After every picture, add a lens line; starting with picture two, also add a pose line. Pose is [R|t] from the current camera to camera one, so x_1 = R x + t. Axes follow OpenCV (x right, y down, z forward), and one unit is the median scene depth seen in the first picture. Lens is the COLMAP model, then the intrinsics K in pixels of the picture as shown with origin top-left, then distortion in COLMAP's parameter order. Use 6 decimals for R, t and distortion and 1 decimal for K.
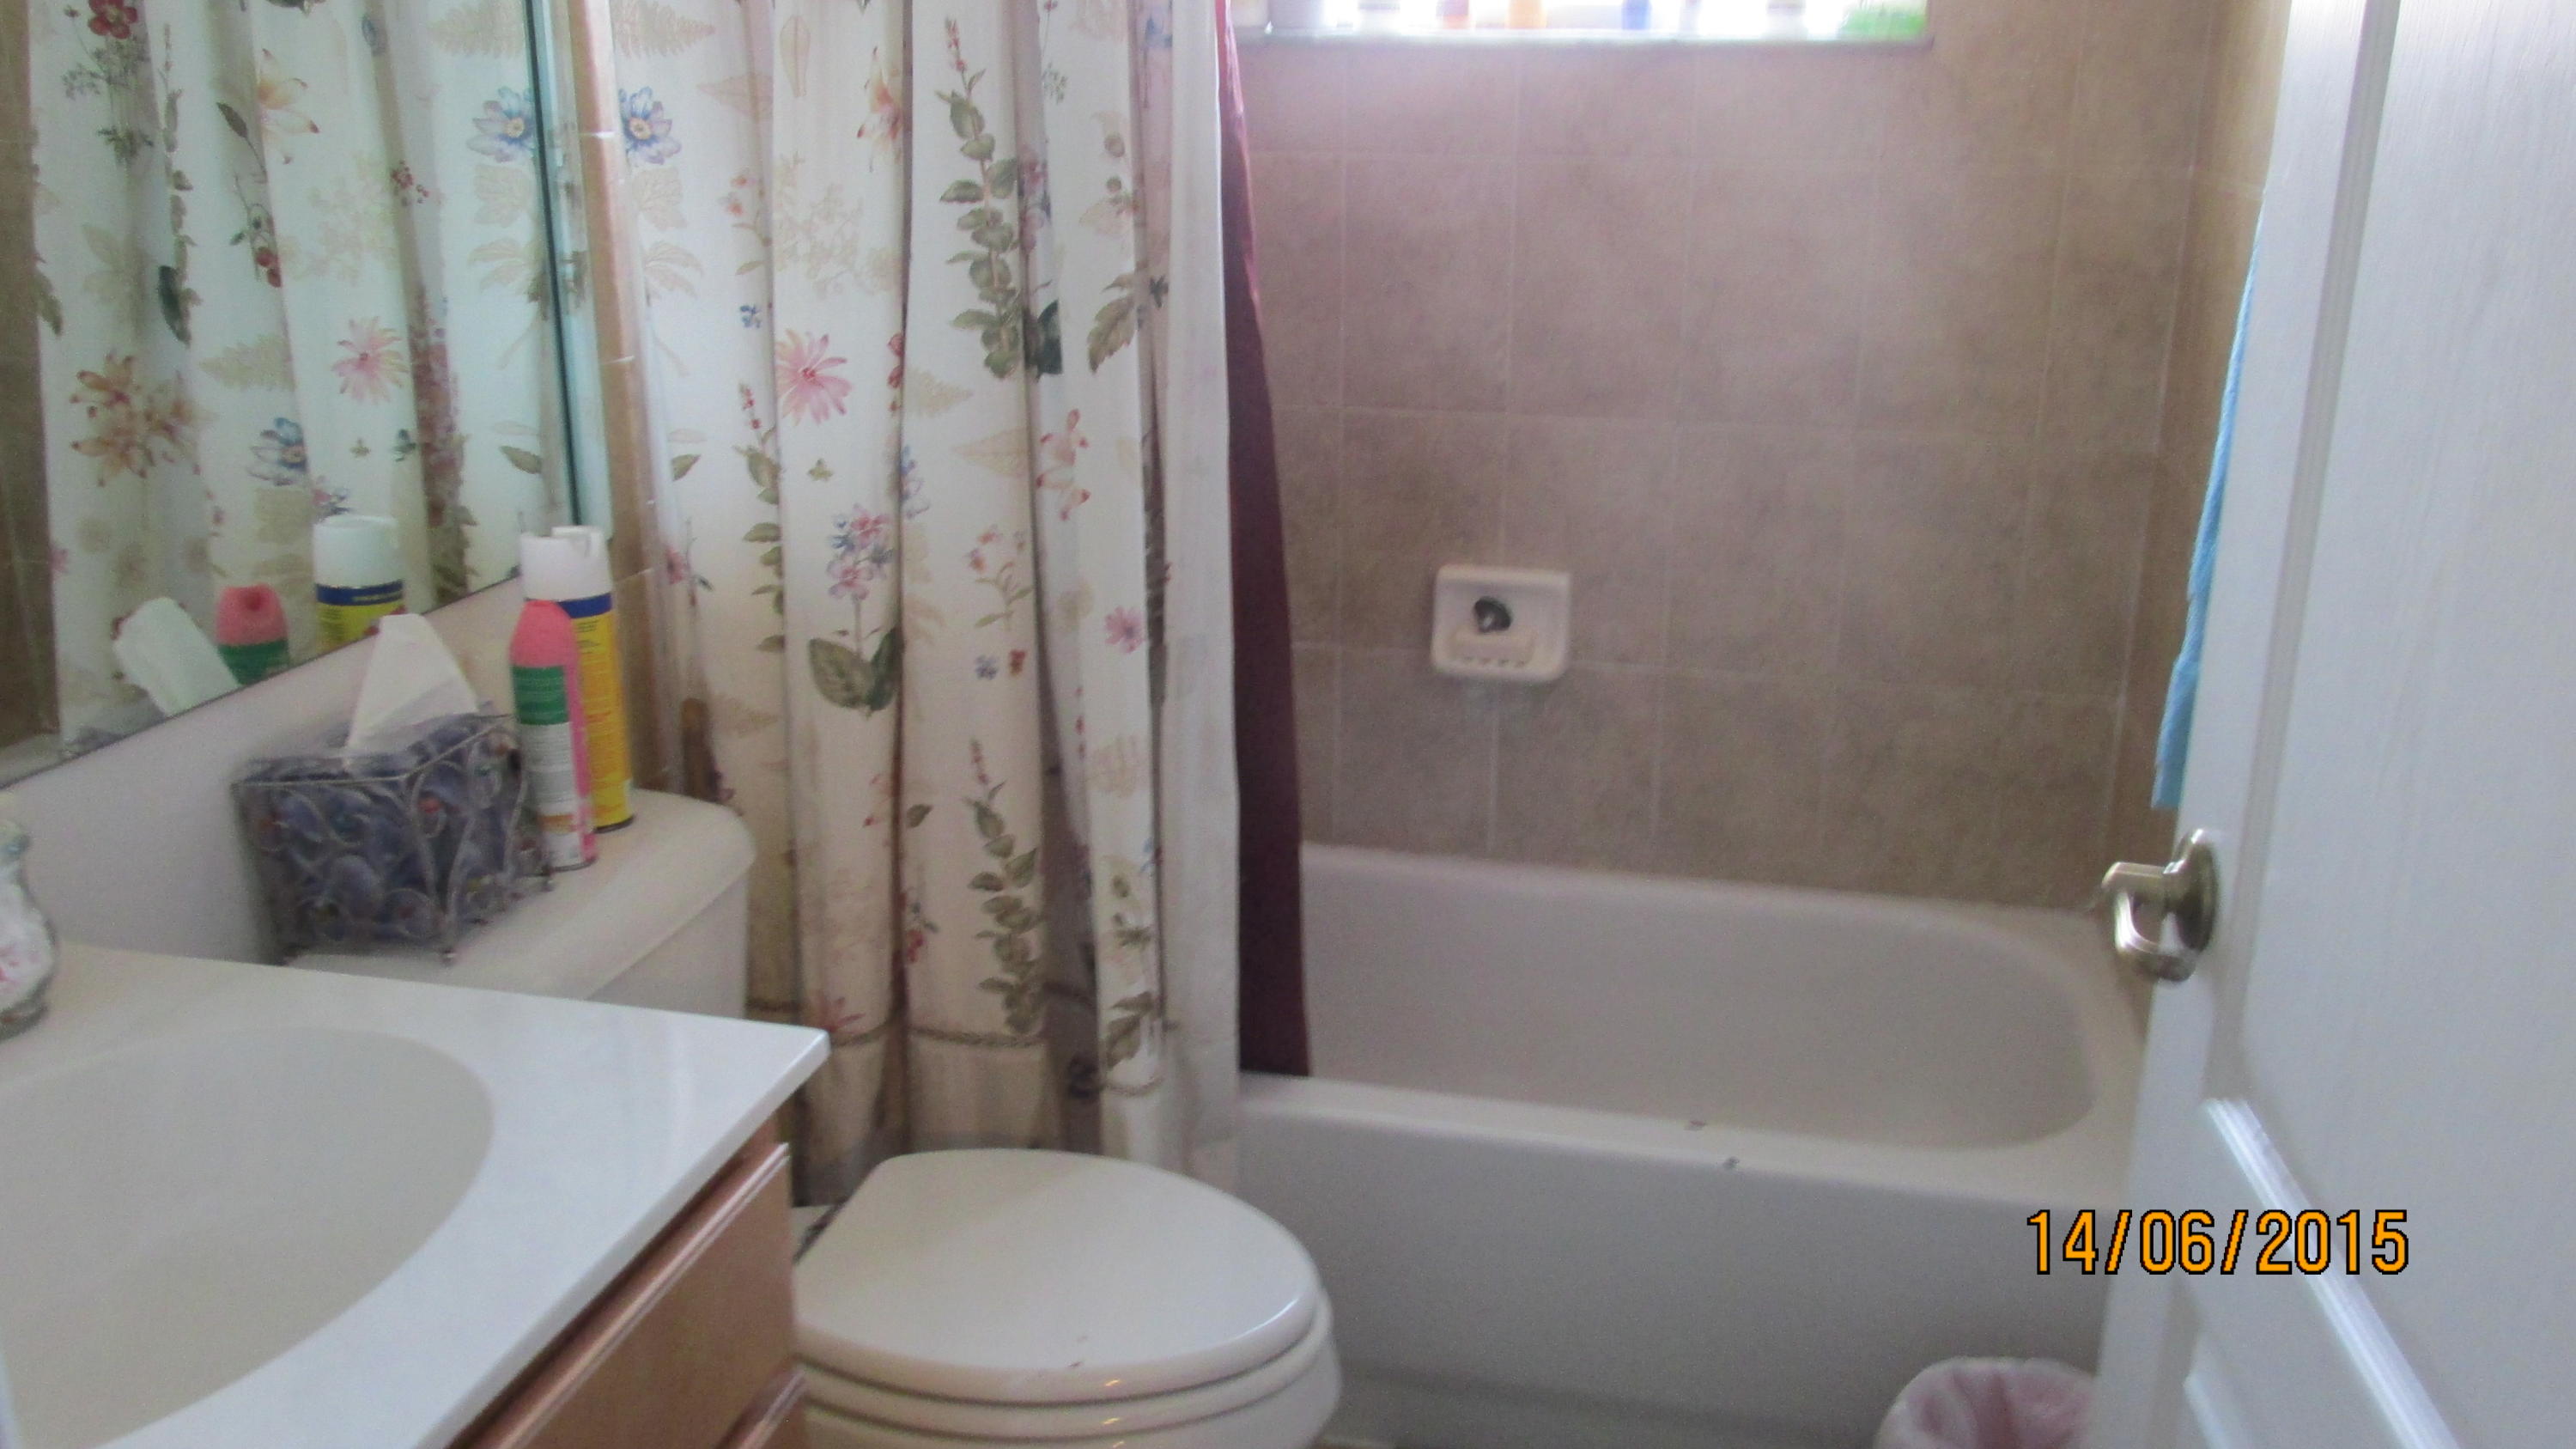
lens RADIAL K [[2156.3, 0, 1296.6], [0, 2156.3, 727.2], [0, 0, 1]] dist [-0.024476, 0.016992]
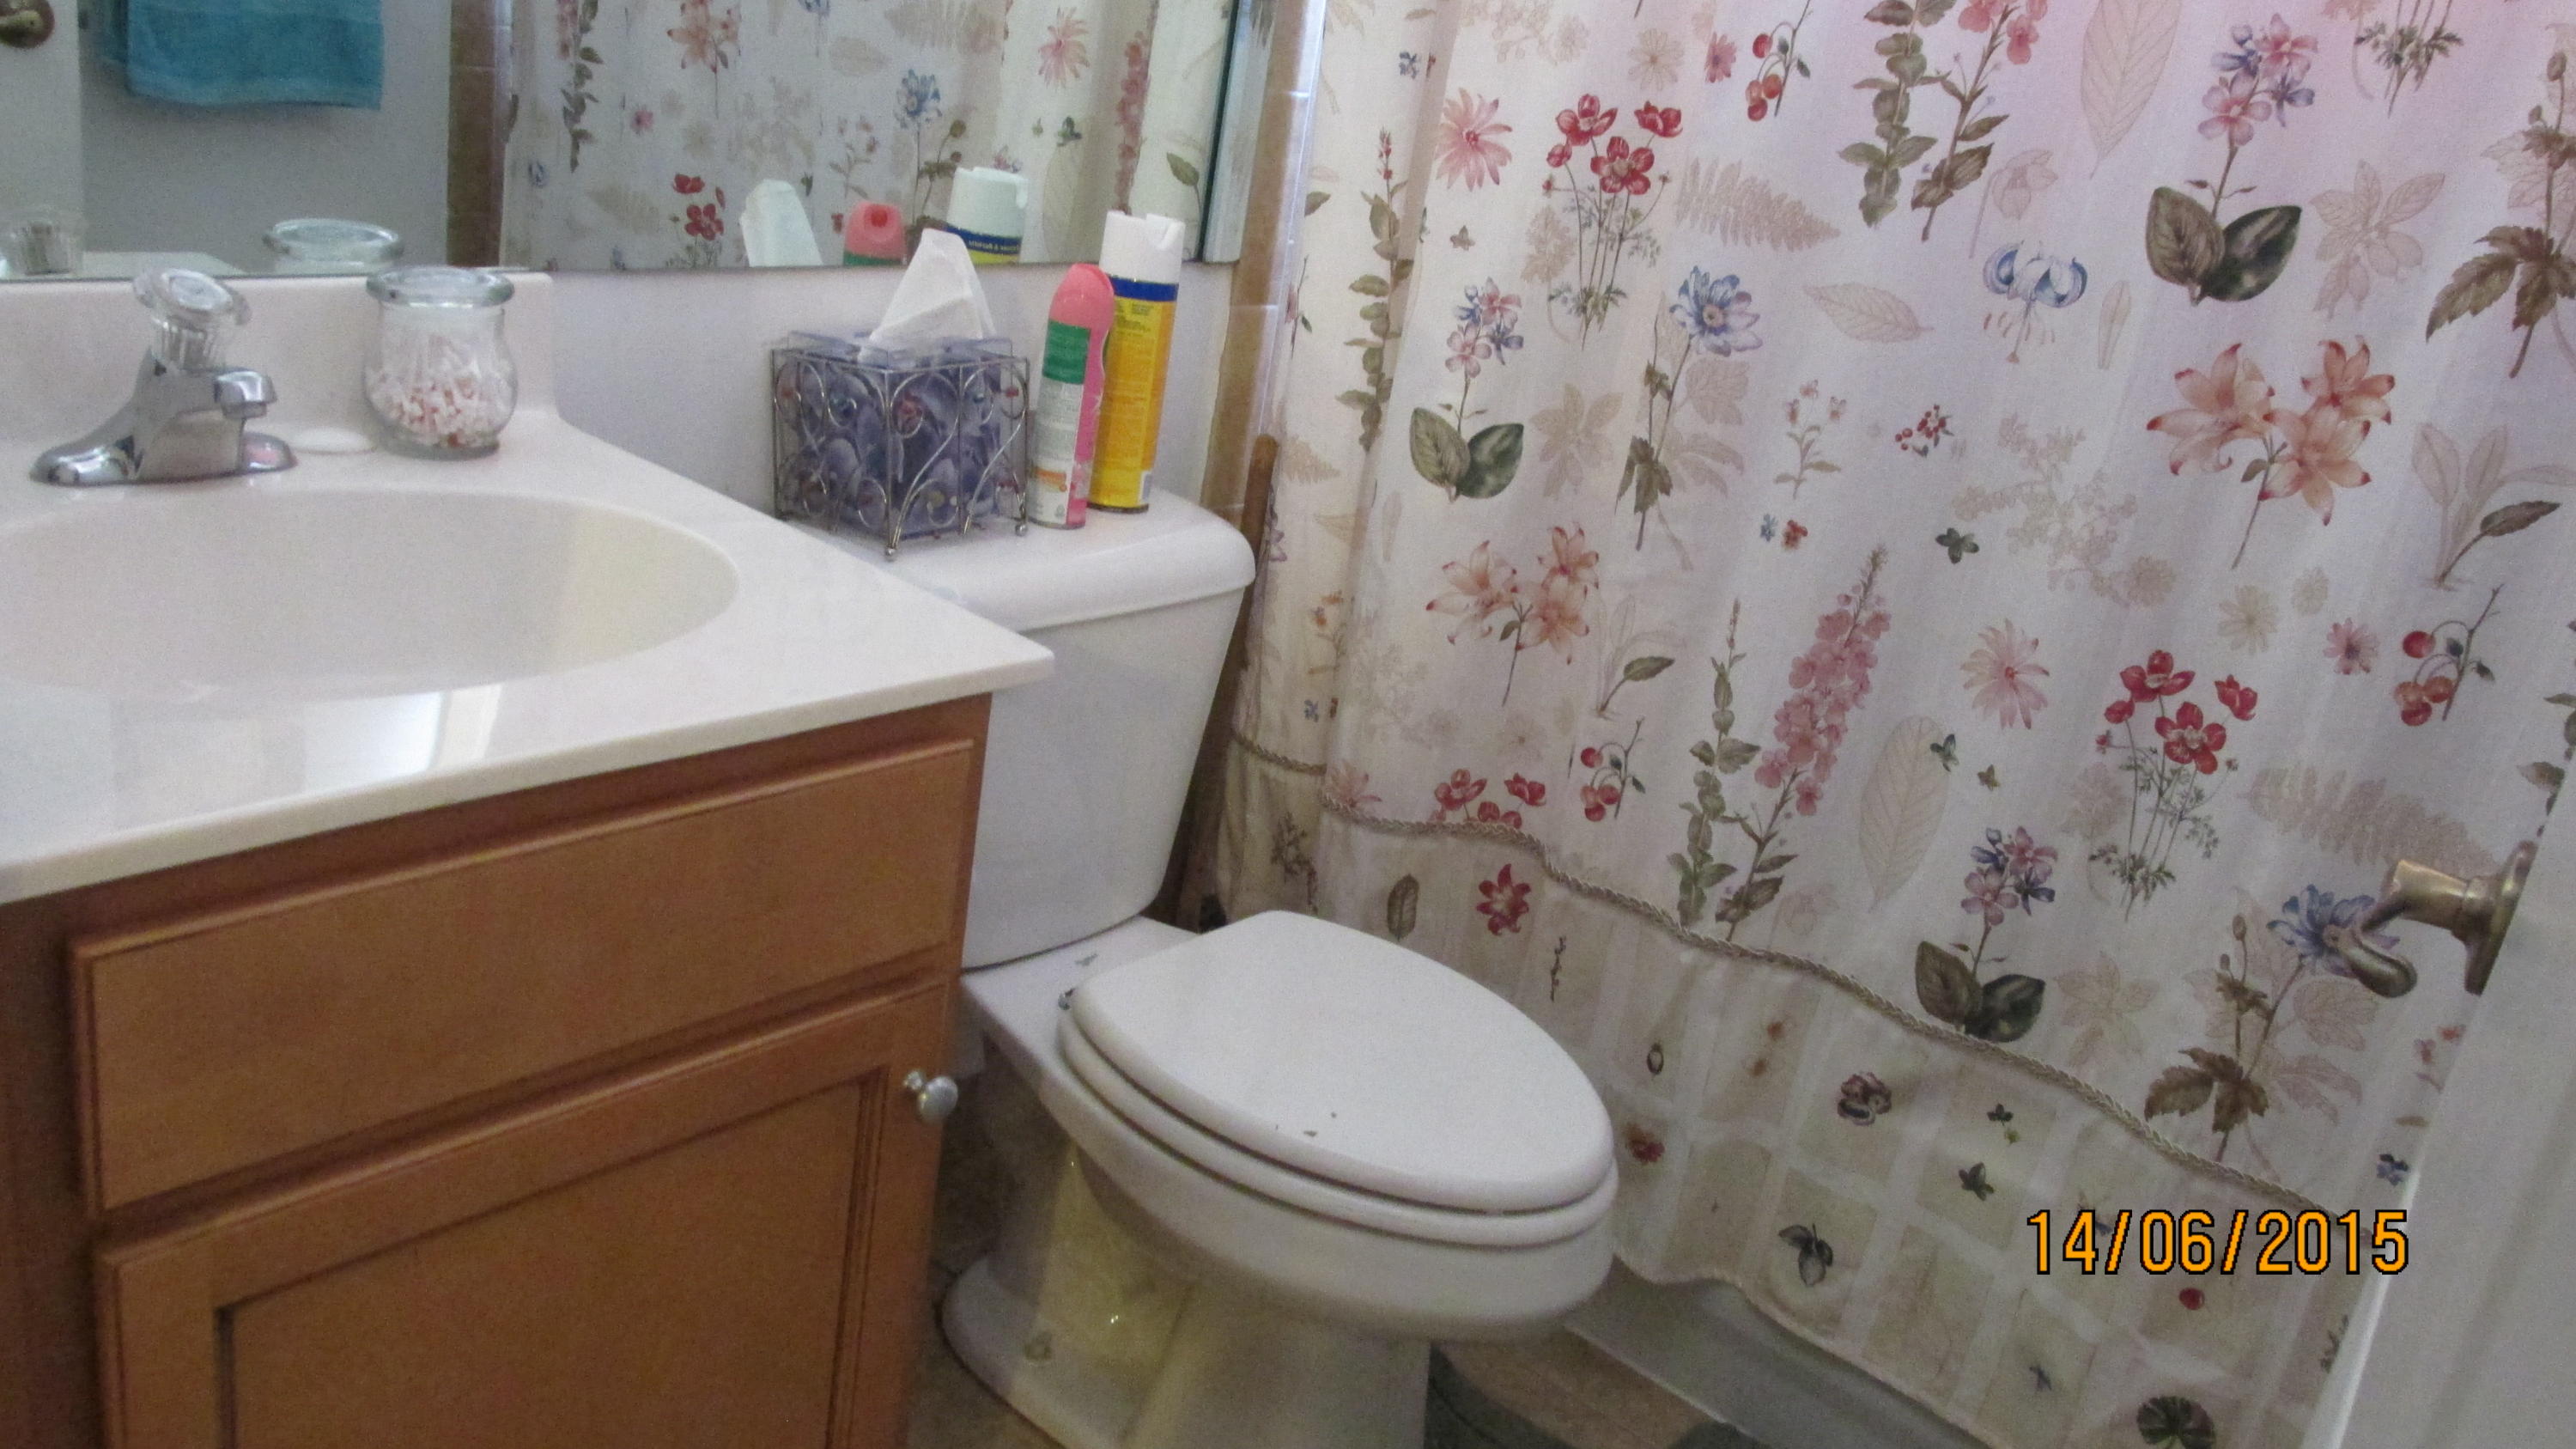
lens RADIAL K [[2156.3, 0, 1296.6], [0, 2156.3, 727.2], [0, 0, 1]] dist [-0.024476, 0.016992]
pose [[0.676899, 0.294244, -0.674706, 0.459628], [-0.284105, 0.950036, 0.129288, -0.012867], [0.679037, 0.104173, 0.726675, 0.261240]]
